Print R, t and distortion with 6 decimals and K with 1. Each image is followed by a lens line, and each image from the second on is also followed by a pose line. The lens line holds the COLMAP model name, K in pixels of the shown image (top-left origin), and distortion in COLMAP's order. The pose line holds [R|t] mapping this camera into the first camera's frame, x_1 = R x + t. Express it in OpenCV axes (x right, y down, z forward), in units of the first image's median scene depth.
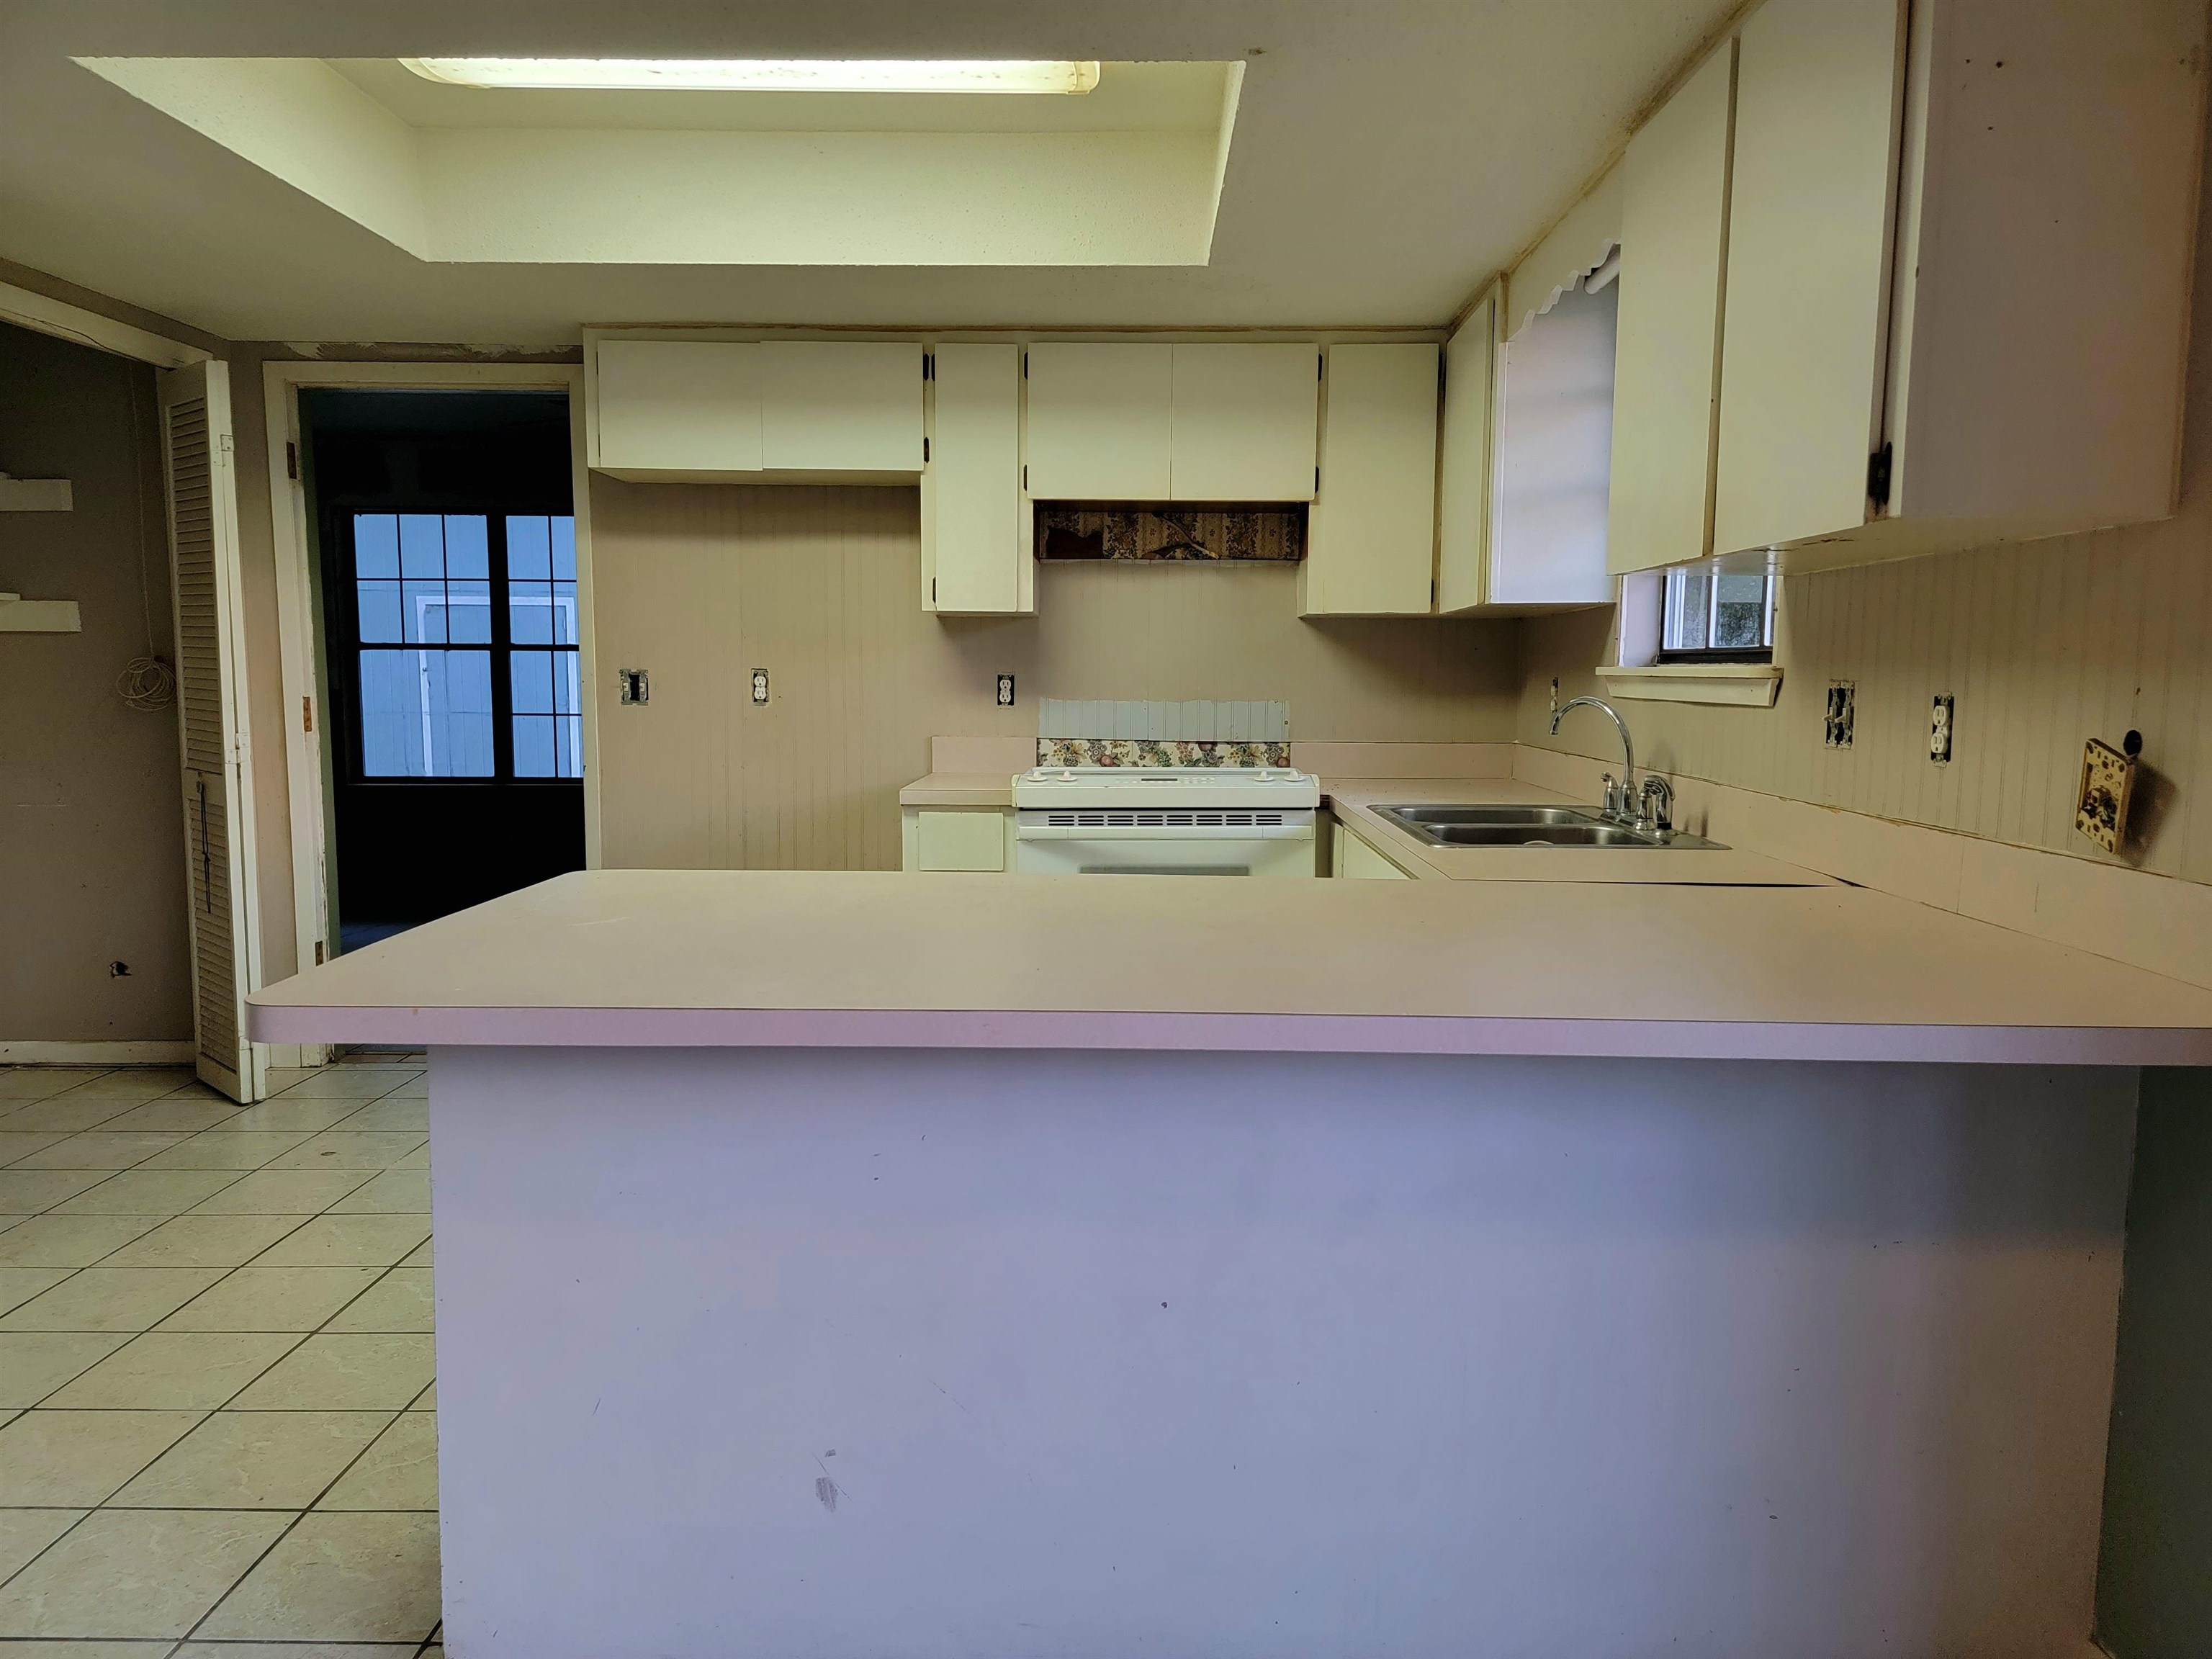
lens RADIAL K [[1537.5, 0, 1110.8], [0, 1537.5, 830.2], [0, 0, 1]] dist [0.078467, -0.045361]
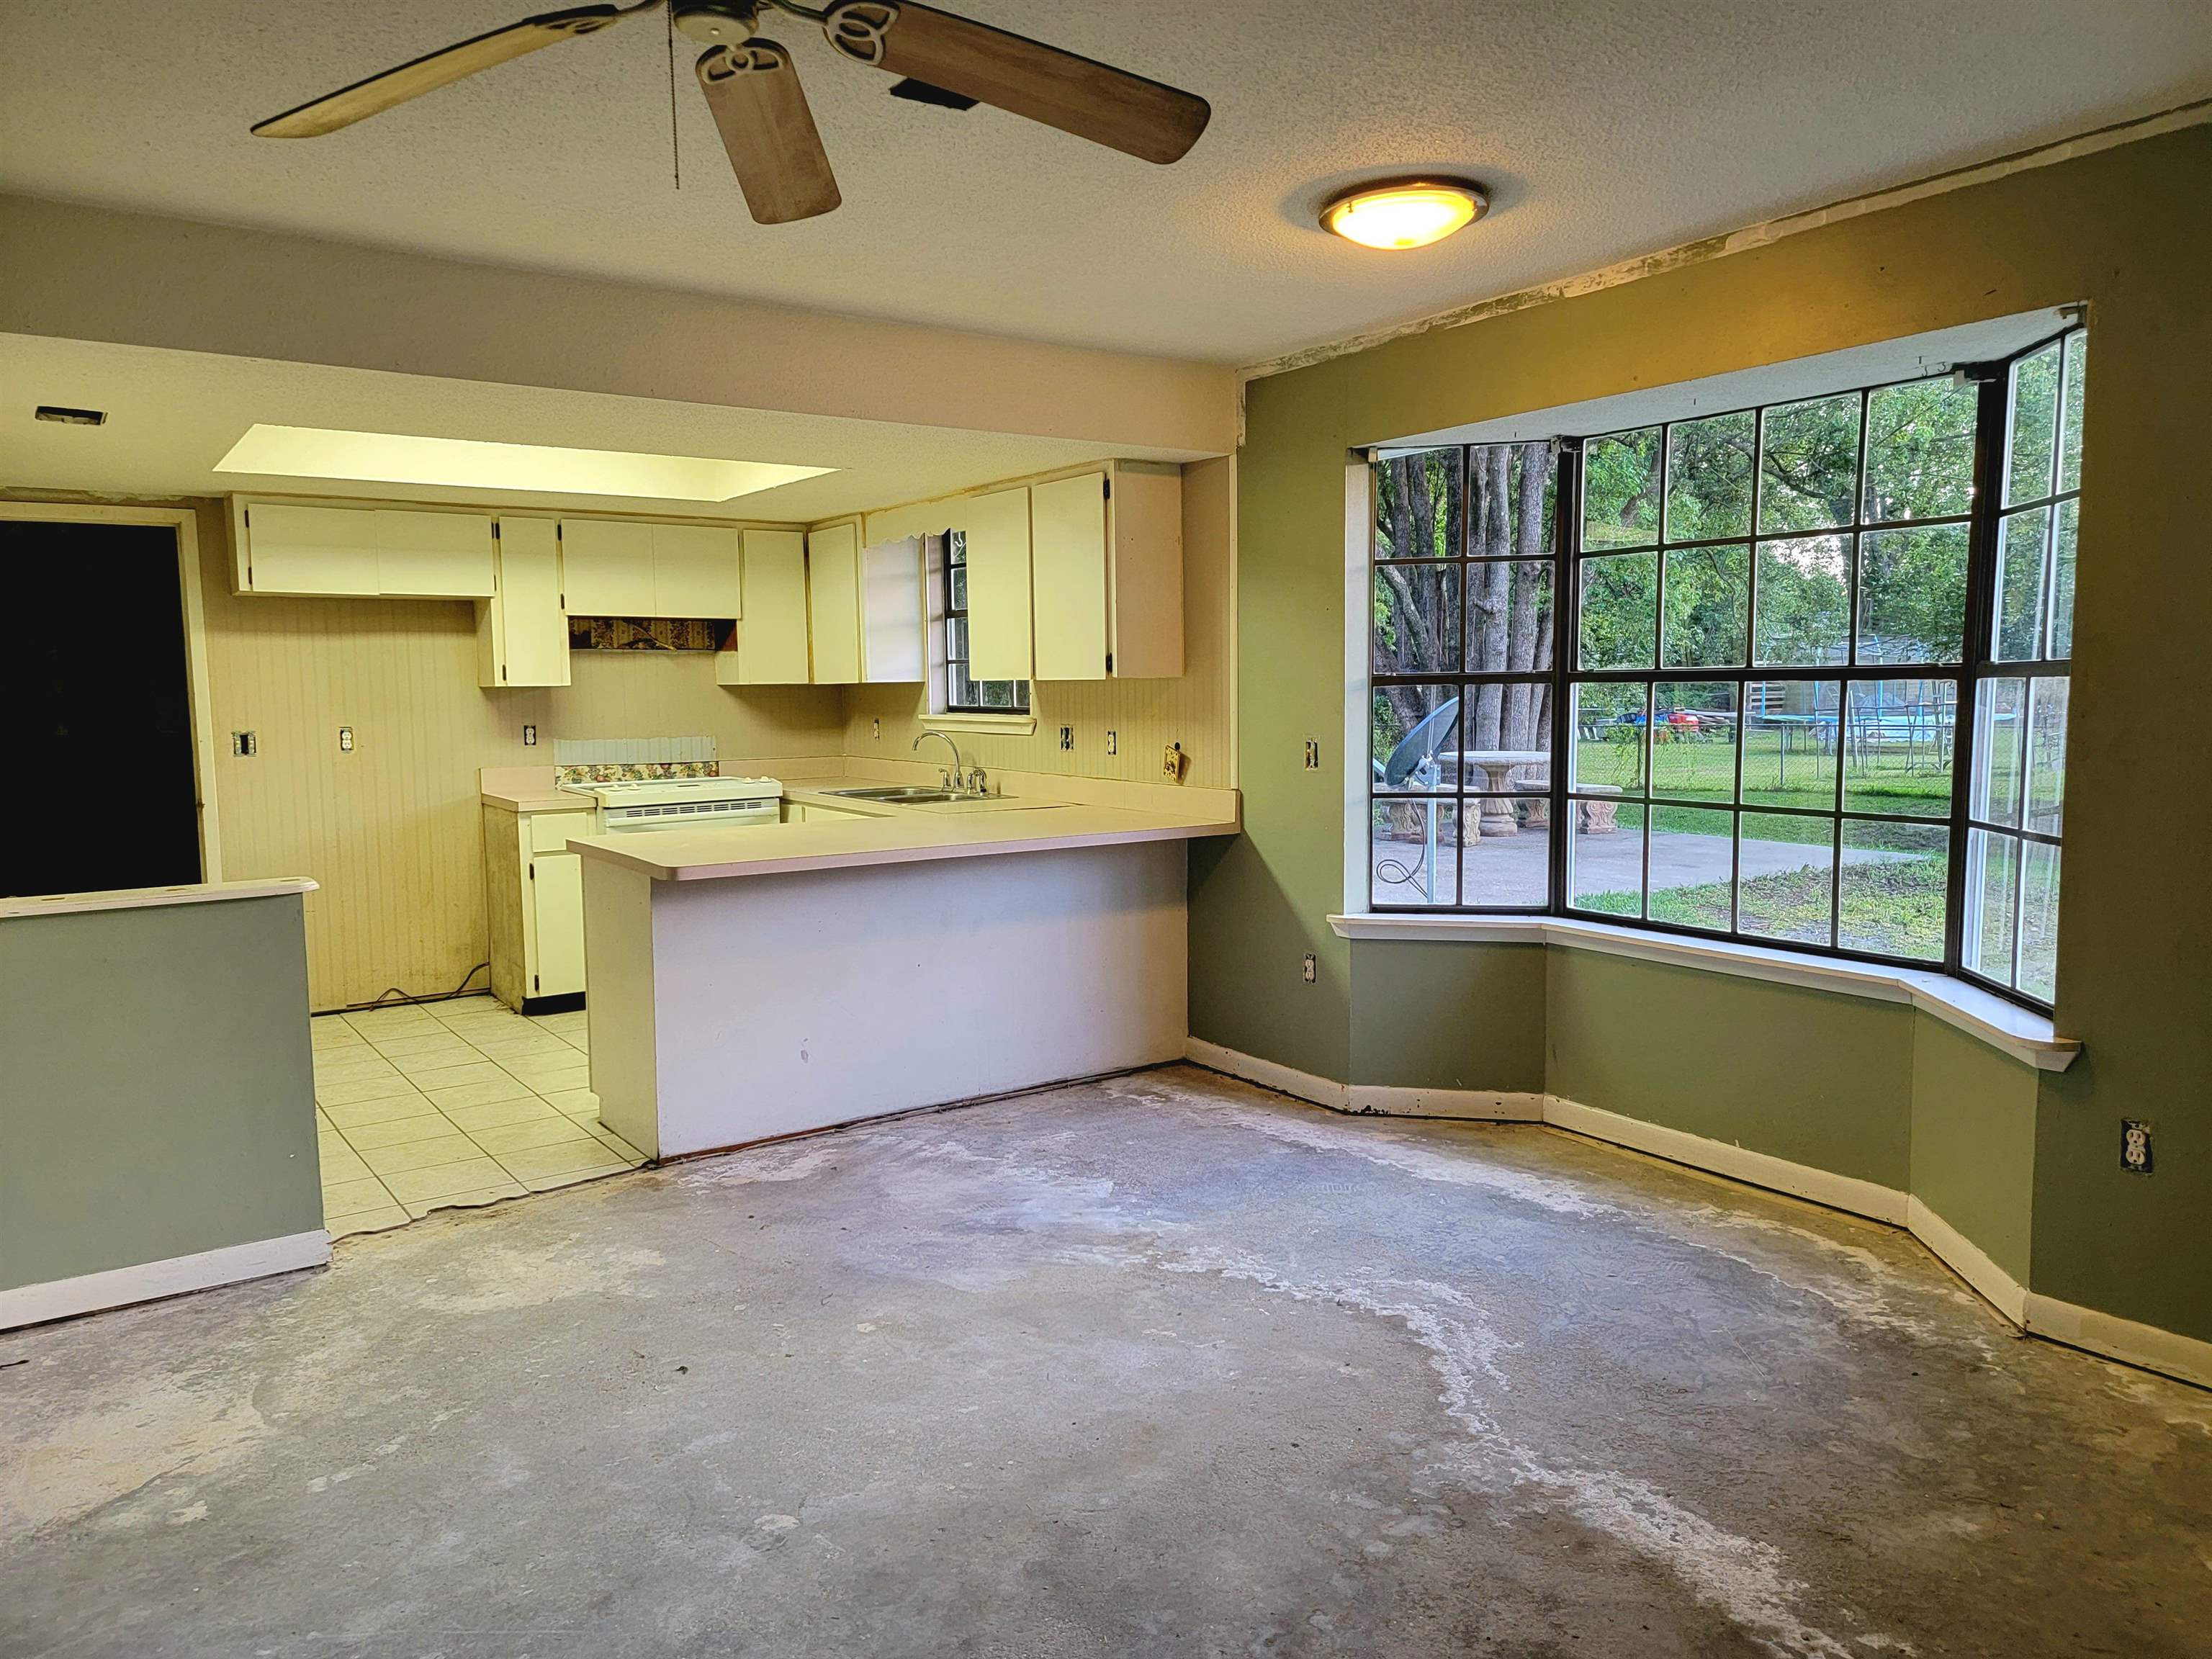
lens RADIAL K [[1537.5, 0, 1093.7], [0, 1537.5, 813.0], [0, 0, 1]] dist [0.078467, -0.045361]
pose [[0.815000, -0.066822, 0.575595, -0.539912], [0.077594, 0.996968, 0.005872, 0.020075], [-0.574242, 0.039877, 0.817714, -0.603097]]
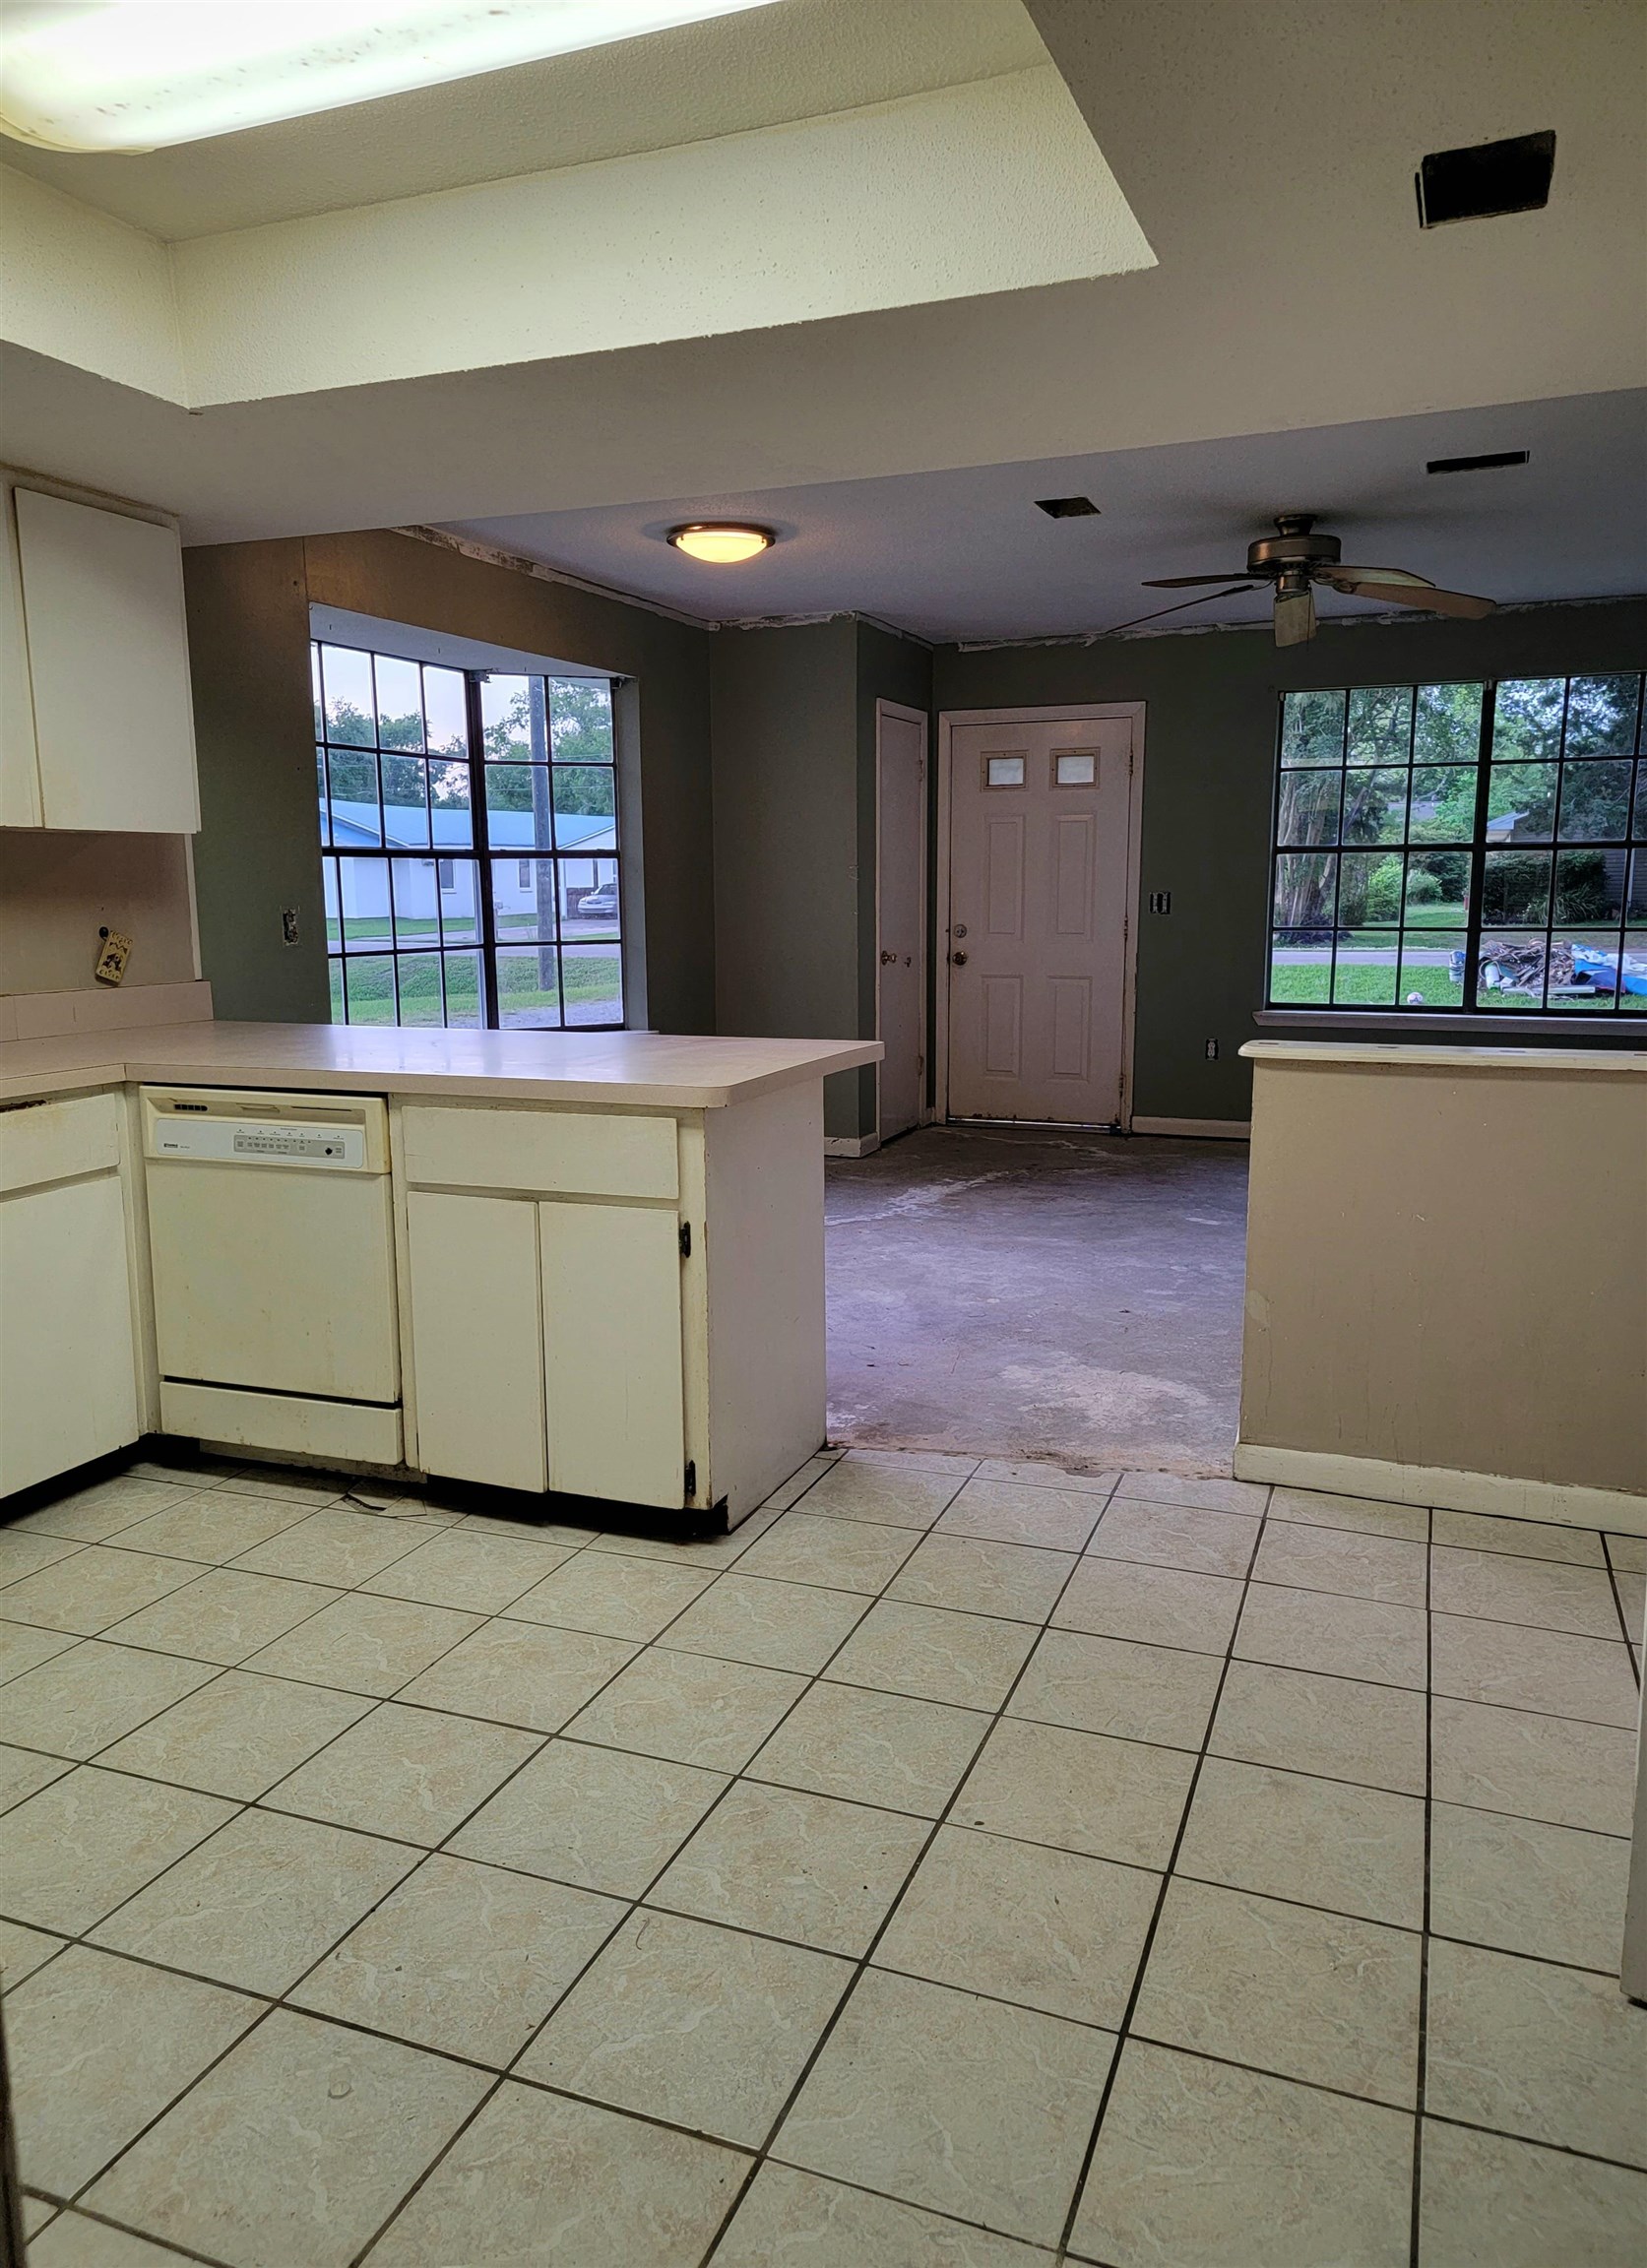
lens RADIAL K [[1605.5, 0, 805.1], [0, 1605.5, 1141.0], [0, 0, 1]] dist [0.080854, -0.002684]
pose [[-0.931504, -0.058459, 0.359003, -0.479986], [0.040306, 0.964332, 0.261610, -0.144242], [-0.361492, 0.258161, -0.895922, 1.189133]]
